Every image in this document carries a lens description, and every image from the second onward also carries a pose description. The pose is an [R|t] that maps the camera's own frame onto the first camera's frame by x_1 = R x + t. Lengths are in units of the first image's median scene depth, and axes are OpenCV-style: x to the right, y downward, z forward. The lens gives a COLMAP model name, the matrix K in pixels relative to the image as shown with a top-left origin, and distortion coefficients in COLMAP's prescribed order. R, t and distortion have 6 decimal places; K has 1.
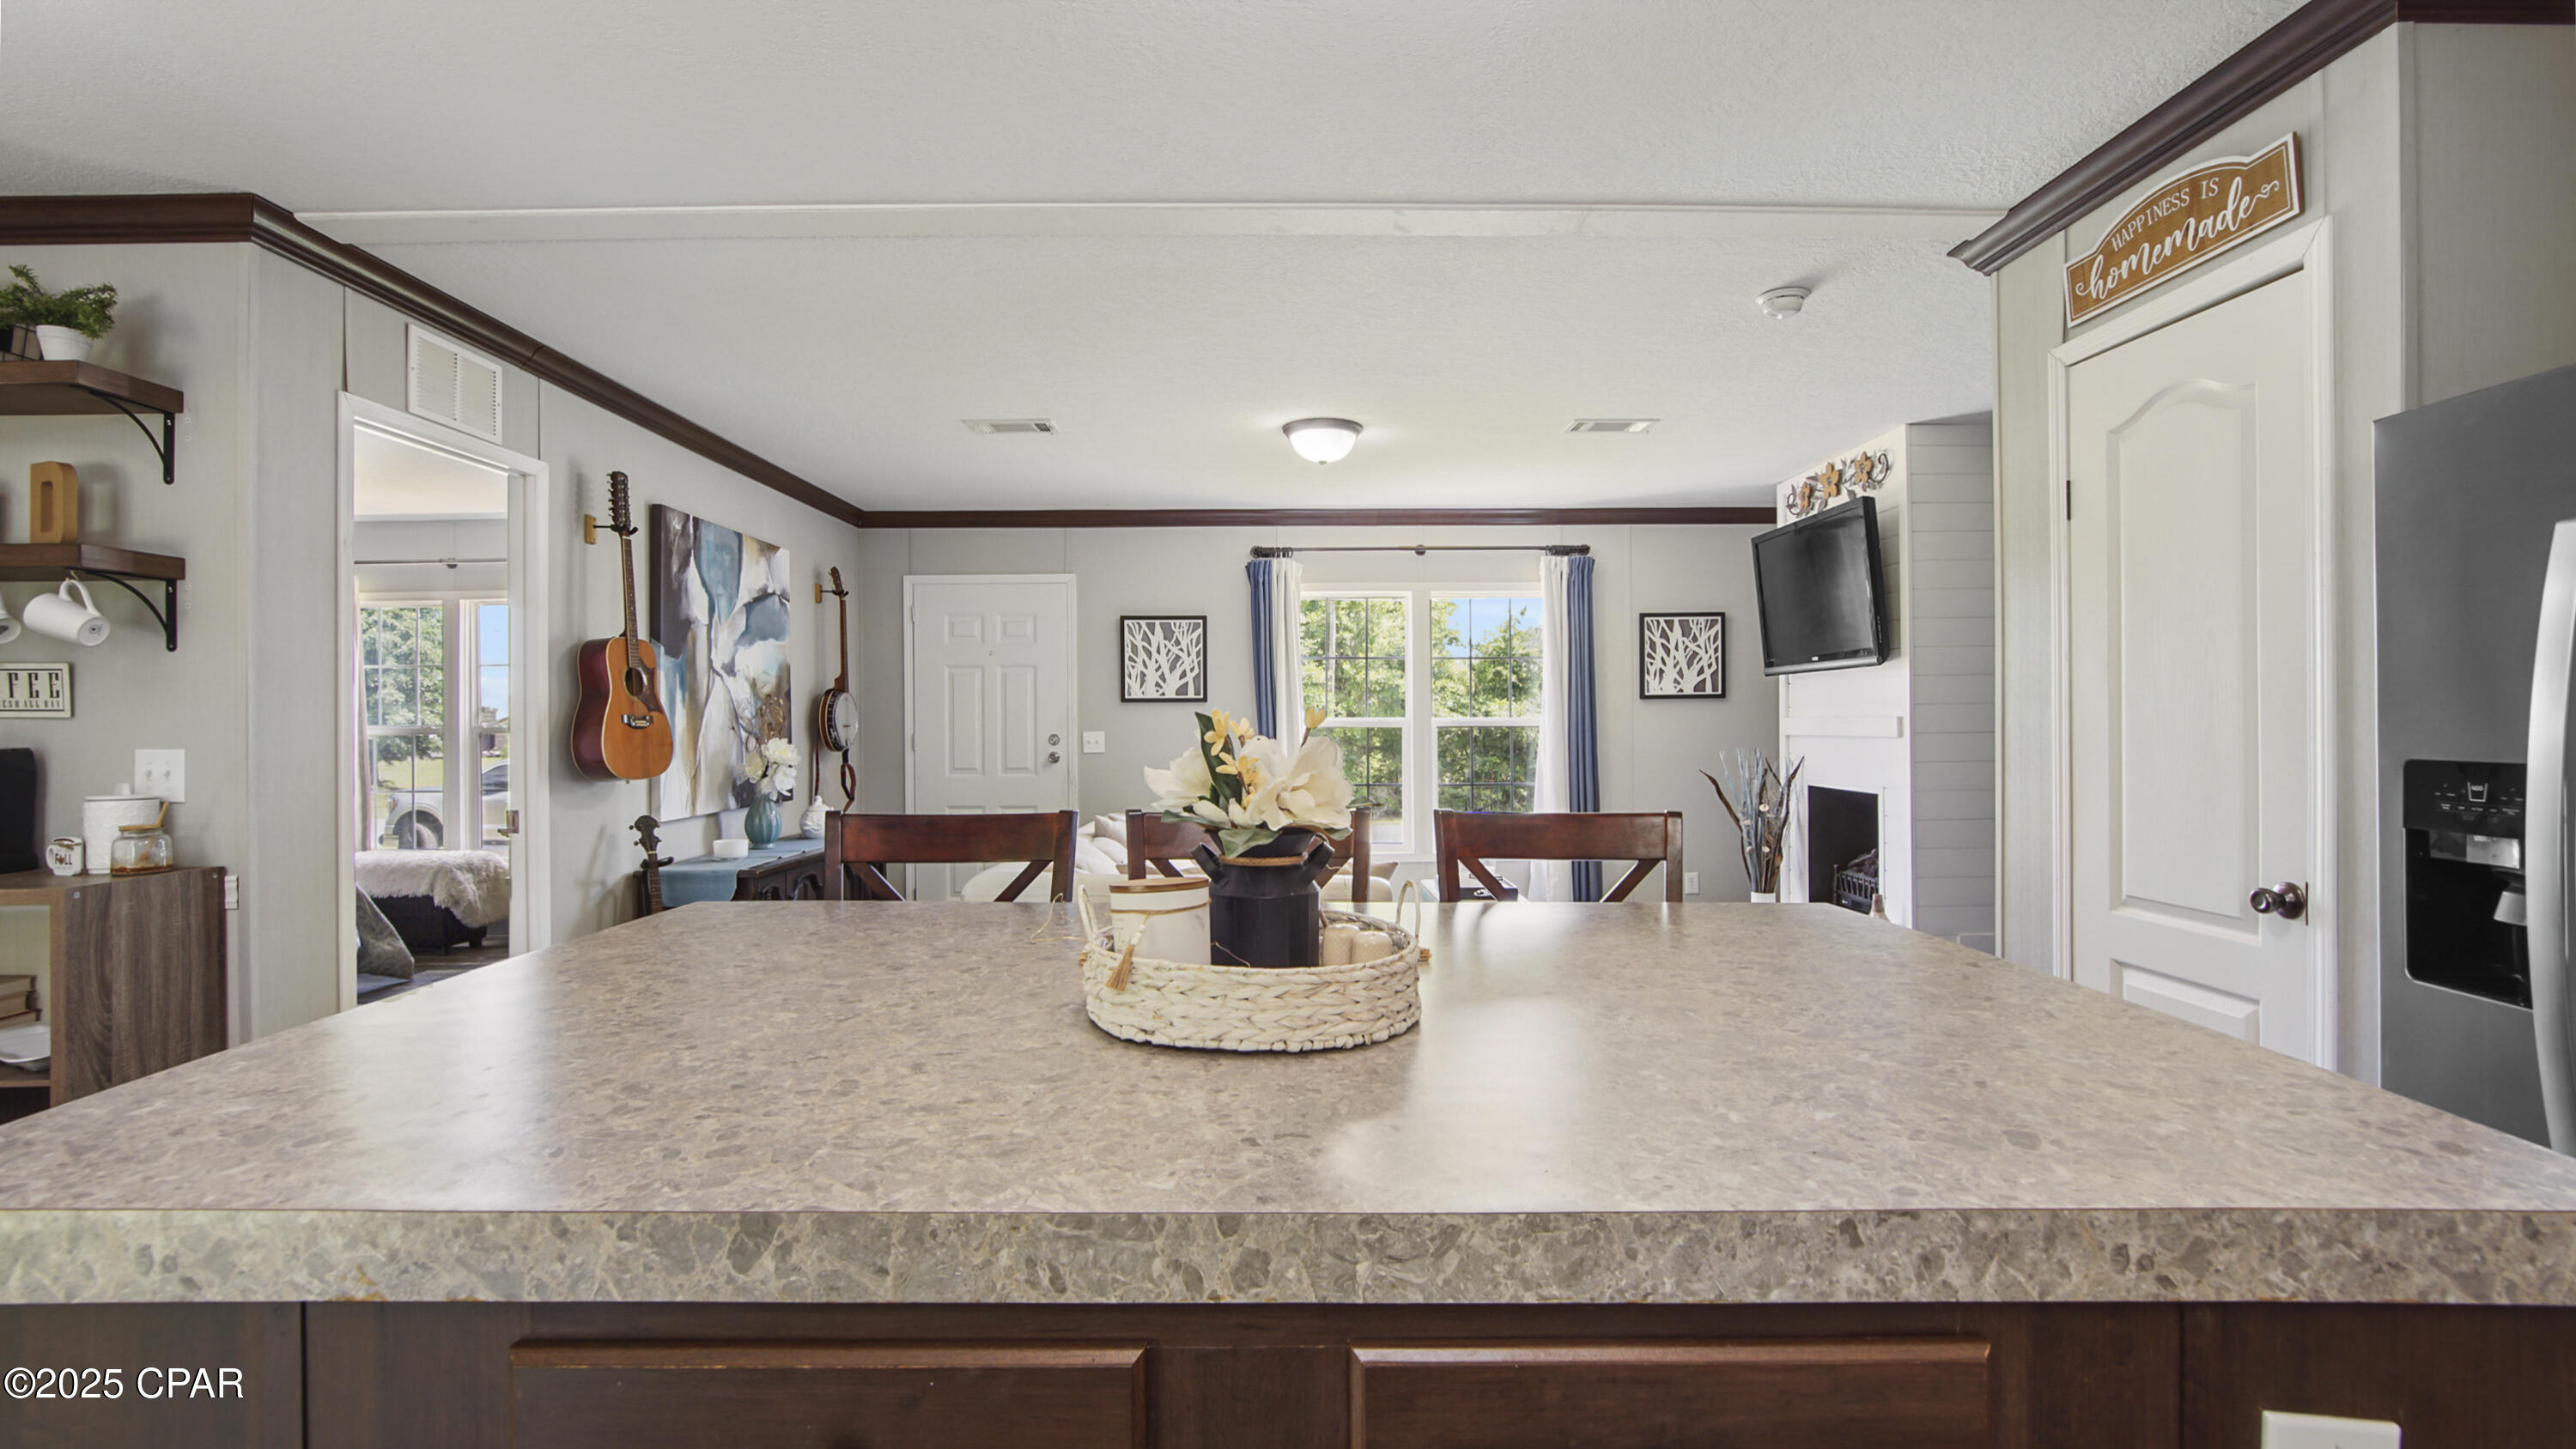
lens RADIAL K [[1176.2, 0, 1290.0], [0, 1176.2, 703.4], [0, 0, 1]] dist [-0.042927, 0.026013]
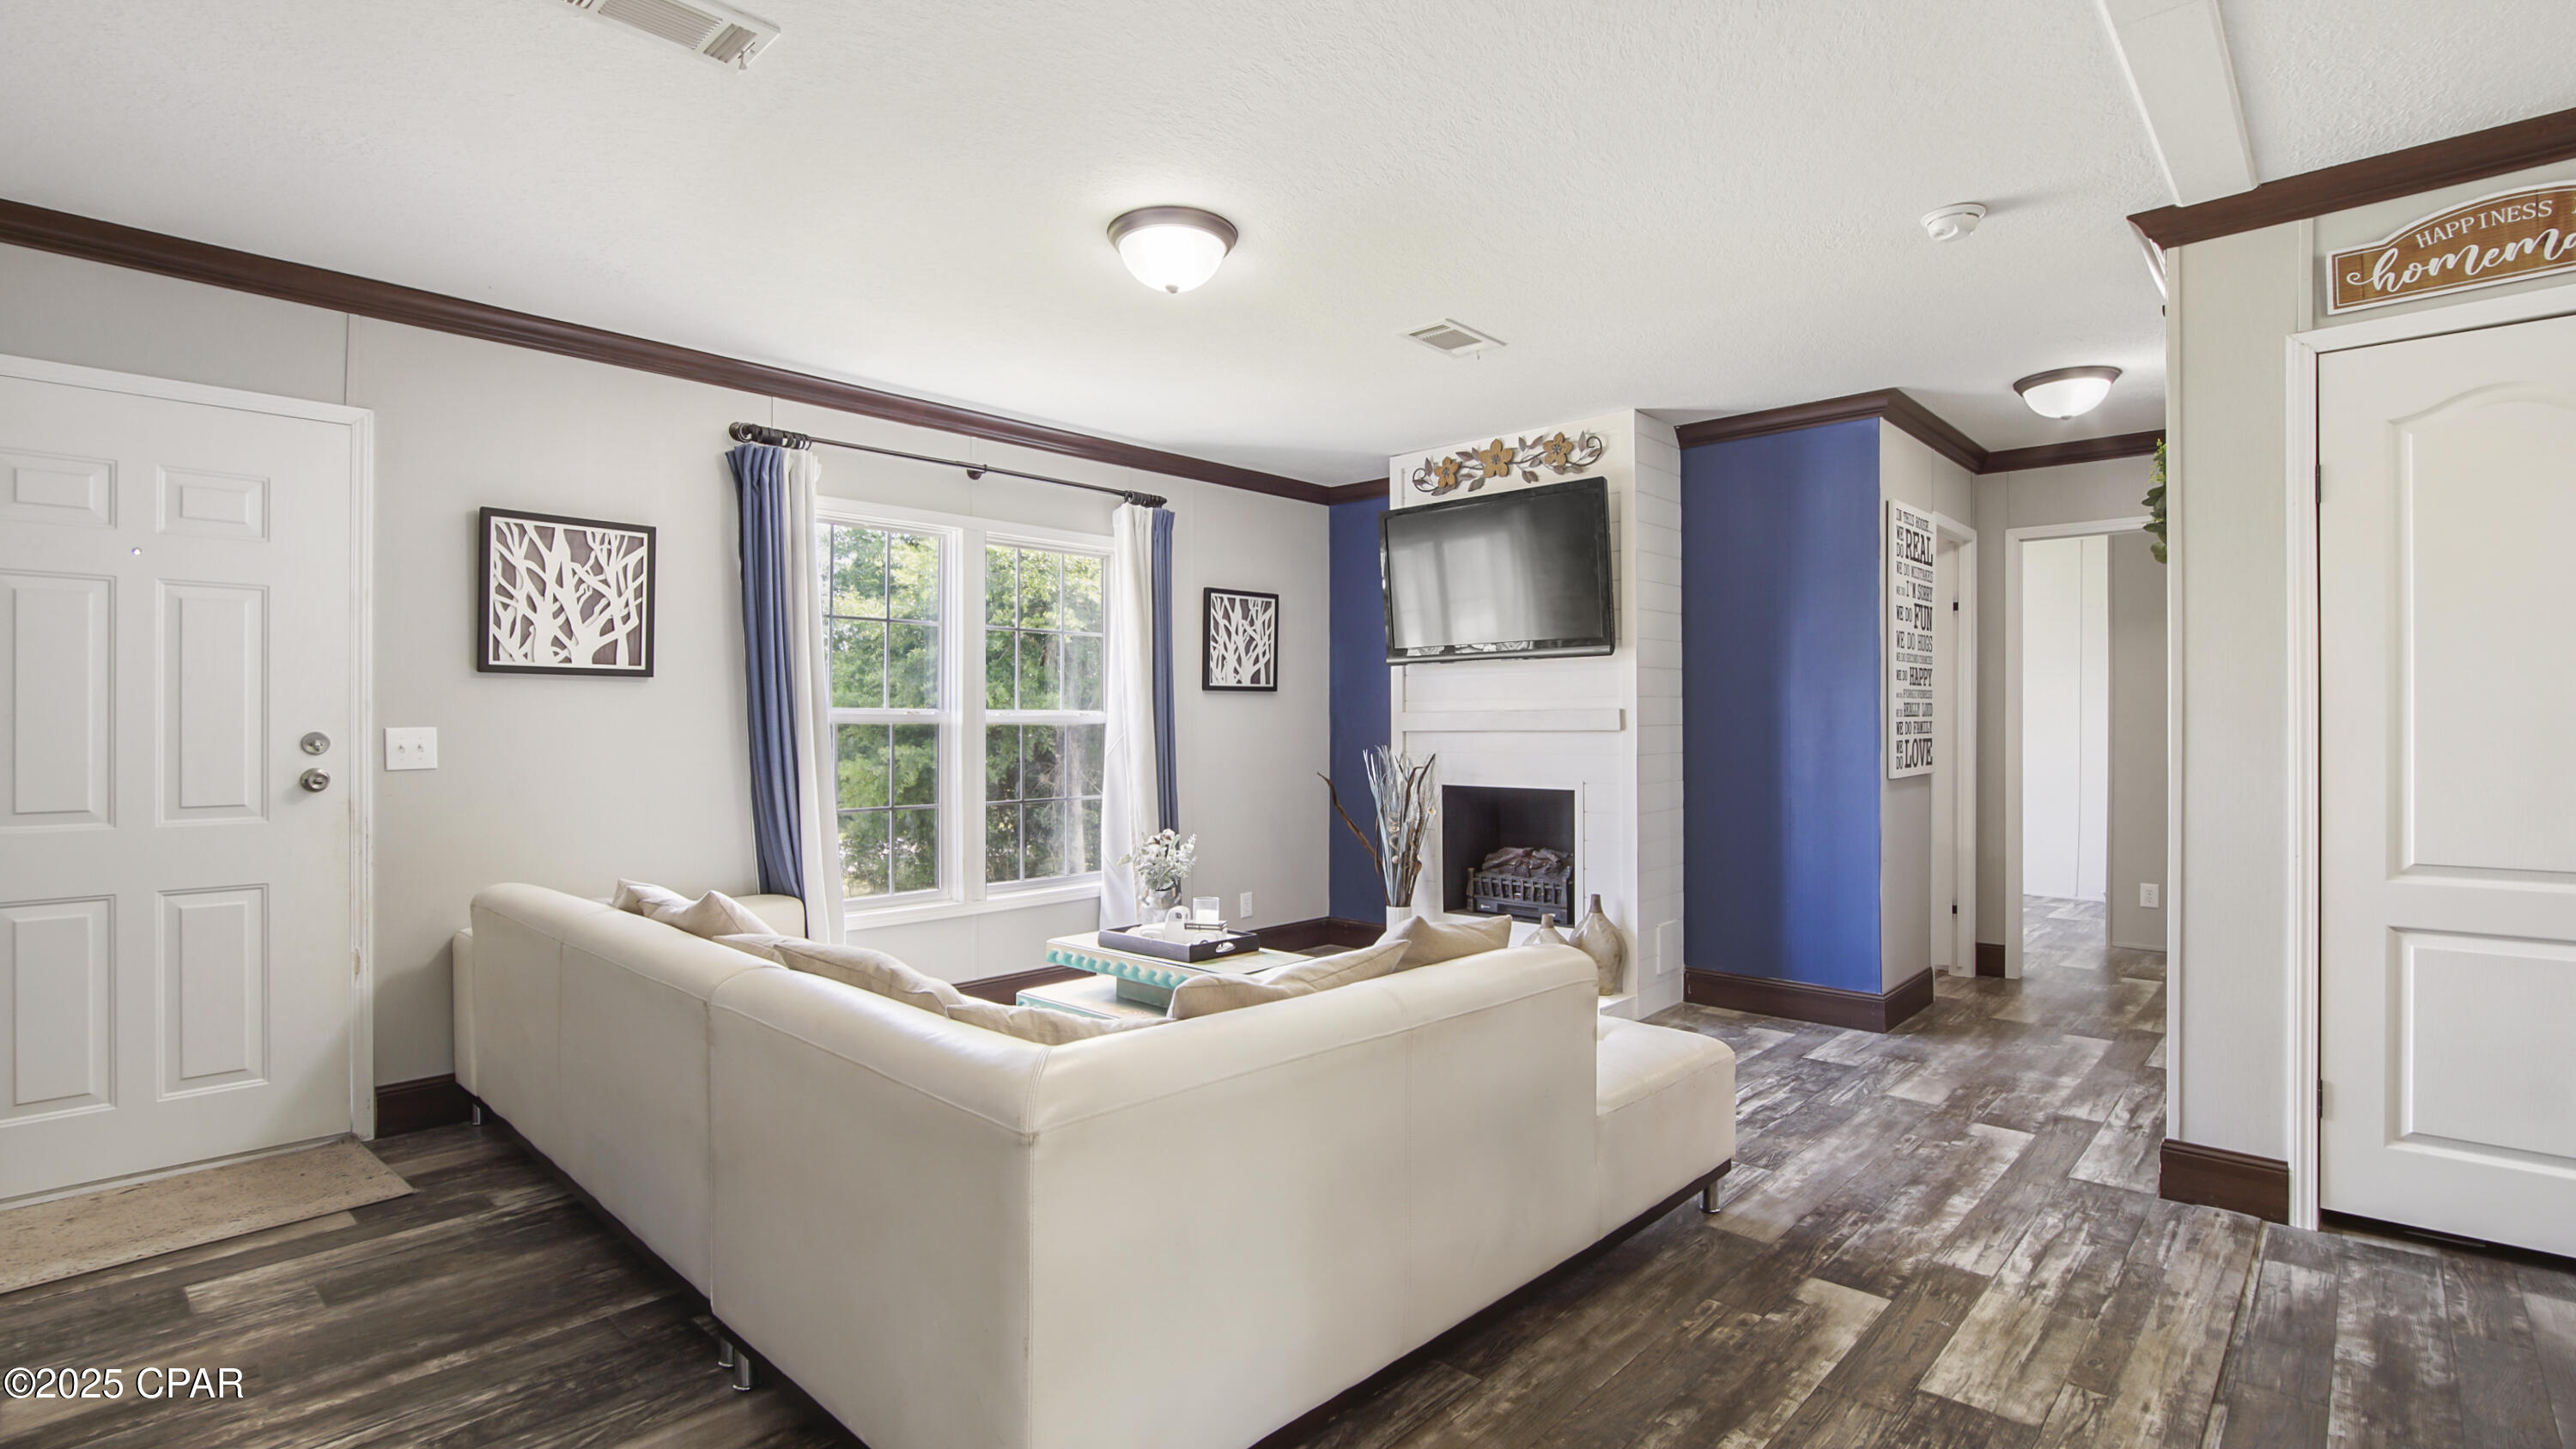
lens RADIAL K [[1190.3, 0, 1231.0], [0, 1190.3, 720.2], [0, 0, 1]] dist [-0.003332, -0.000022]
pose [[0.687879, 0.006756, 0.725793, -0.430499], [-0.010918, 0.999940, 0.001040, 0.023698], [-0.725743, -0.008640, 0.687912, 0.567062]]
